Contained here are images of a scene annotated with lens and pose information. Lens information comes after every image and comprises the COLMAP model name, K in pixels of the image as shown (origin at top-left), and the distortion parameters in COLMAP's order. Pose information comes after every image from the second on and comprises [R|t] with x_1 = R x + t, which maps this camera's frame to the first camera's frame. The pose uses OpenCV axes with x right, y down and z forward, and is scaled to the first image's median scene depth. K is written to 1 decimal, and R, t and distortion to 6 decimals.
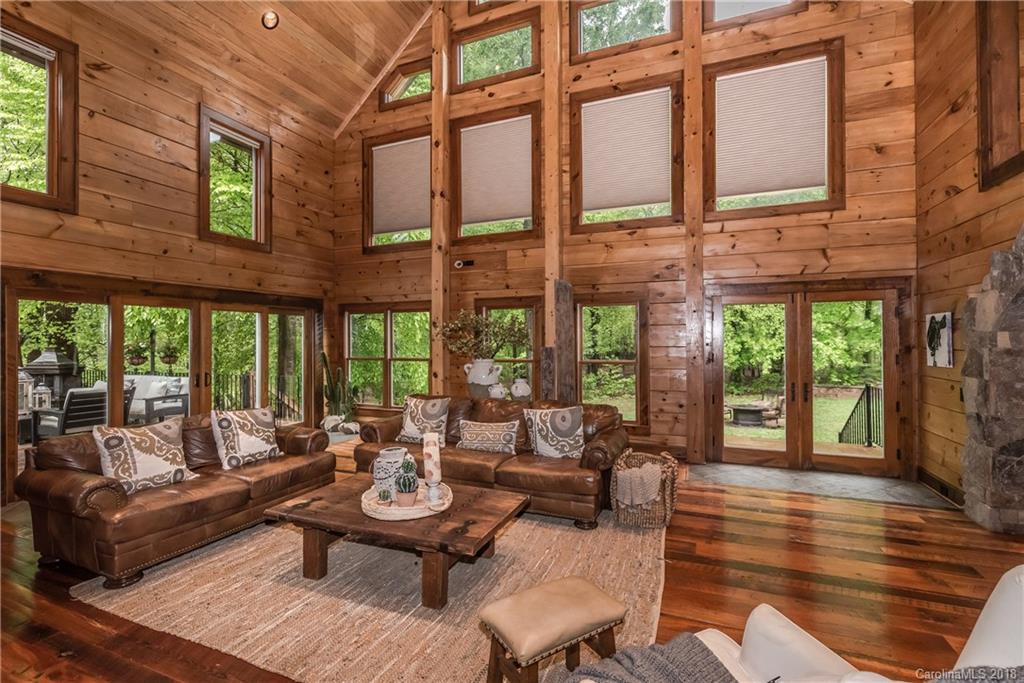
lens RADIAL K [[460.0, 0, 518.9], [0, 460.0, 335.0], [0, 0, 1]] dist [0.001378, 0.000751]
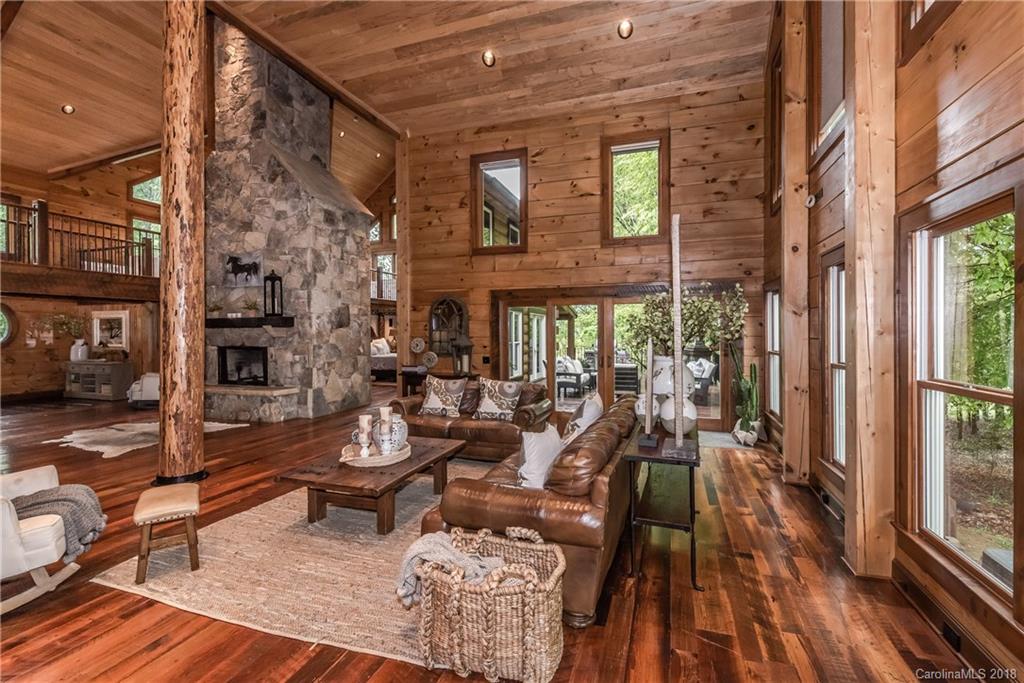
lens RADIAL K [[460.0, 0, 503.0], [0, 460.0, 339.7], [0, 0, 1]] dist [0.001378, 0.000751]
pose [[0.048452, 0.011127, -0.998764, 0.550018], [0.016017, 0.999801, 0.011915, 0.021349], [0.998697, -0.016575, 0.048264, 0.690466]]
